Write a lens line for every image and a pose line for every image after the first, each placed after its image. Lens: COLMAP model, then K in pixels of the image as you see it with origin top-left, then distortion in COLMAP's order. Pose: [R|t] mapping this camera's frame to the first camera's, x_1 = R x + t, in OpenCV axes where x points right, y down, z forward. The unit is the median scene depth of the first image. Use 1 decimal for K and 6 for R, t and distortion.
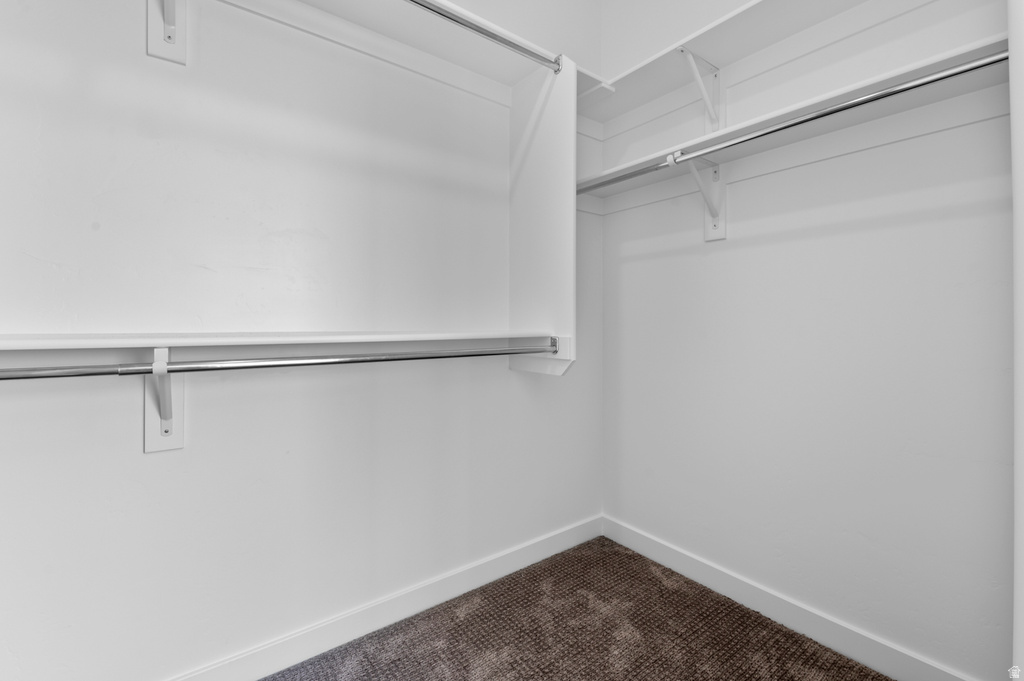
lens RADIAL K [[438.0, 0, 509.7], [0, 438.0, 329.8], [0, 0, 1]] dist [0.000501, -0.001188]
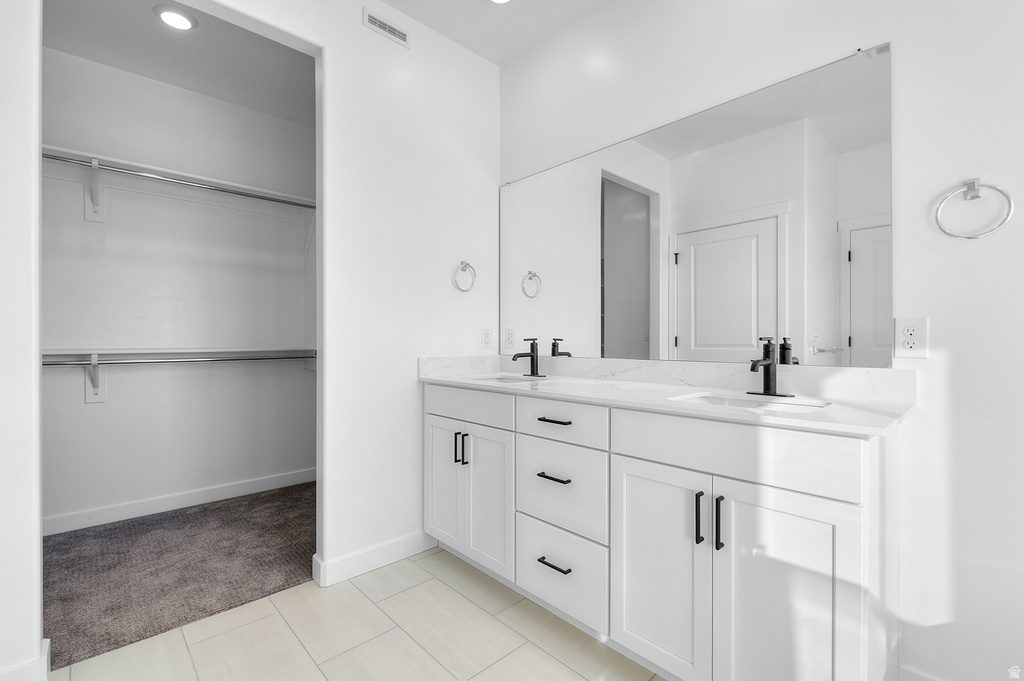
lens RADIAL K [[452.9, 0, 513.8], [0, 452.9, 346.8], [0, 0, 1]] dist [0.002724, 0.000285]
pose [[0.995456, -0.004283, 0.095128, 1.048718], [0.003679, 0.999972, 0.006527, -0.006725], [-0.095153, -0.006148, 0.995444, -1.415983]]
